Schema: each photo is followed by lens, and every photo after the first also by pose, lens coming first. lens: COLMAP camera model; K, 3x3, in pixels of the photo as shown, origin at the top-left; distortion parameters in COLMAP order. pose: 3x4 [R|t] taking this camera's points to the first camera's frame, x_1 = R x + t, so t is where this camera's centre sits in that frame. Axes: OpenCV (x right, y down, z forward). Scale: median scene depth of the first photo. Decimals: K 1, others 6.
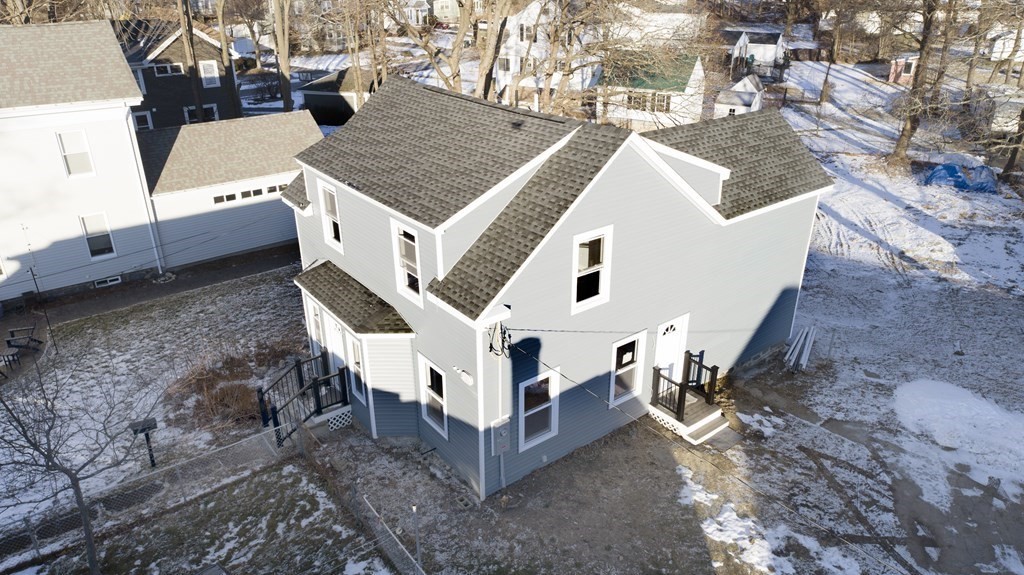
lens RADIAL K [[694.2, 0, 513.9], [0, 694.2, 285.7], [0, 0, 1]] dist [-0.007675, -0.001089]
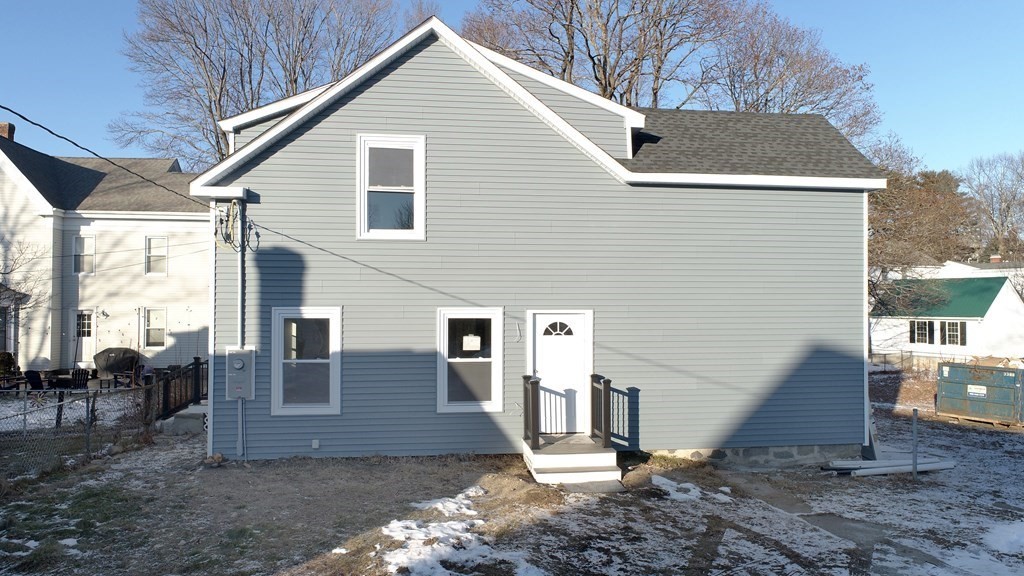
lens RADIAL K [[694.2, 0, 510.3], [0, 694.2, 287.0], [0, 0, 1]] dist [-0.007675, -0.001089]
pose [[0.863593, -0.010728, -0.504075, 0.582523], [-0.211358, 0.899984, -0.381257, 0.328951], [0.457750, 0.435791, 0.774953, 0.445384]]
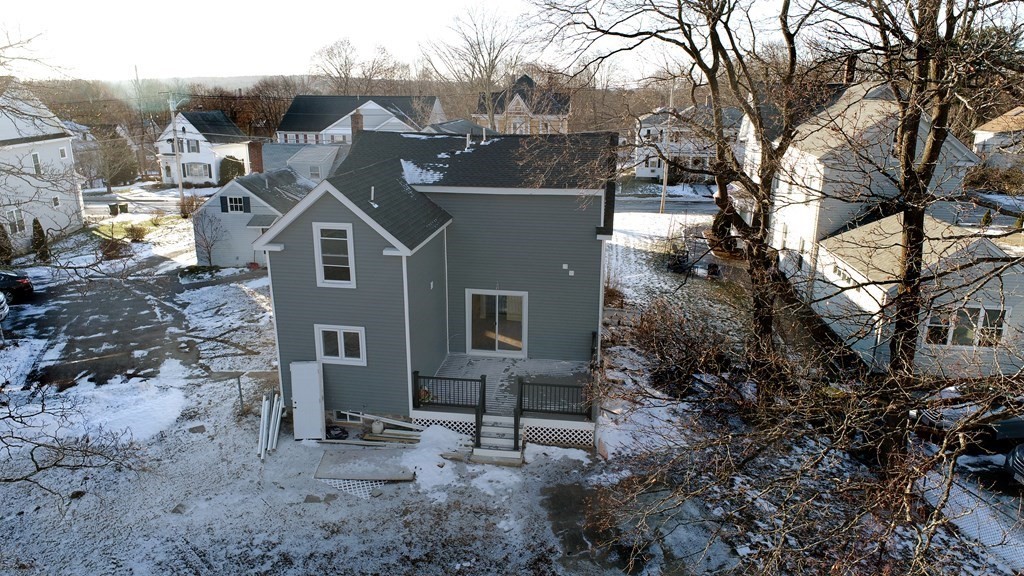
lens RADIAL K [[694.2, 0, 510.6], [0, 694.2, 287.8], [0, 0, 1]] dist [-0.007675, -0.001089]
pose [[-0.722473, 0.192915, -0.663941, 1.031255], [-0.285638, 0.791224, 0.540718, -0.876193], [0.629638, 0.580301, -0.516534, 2.128335]]
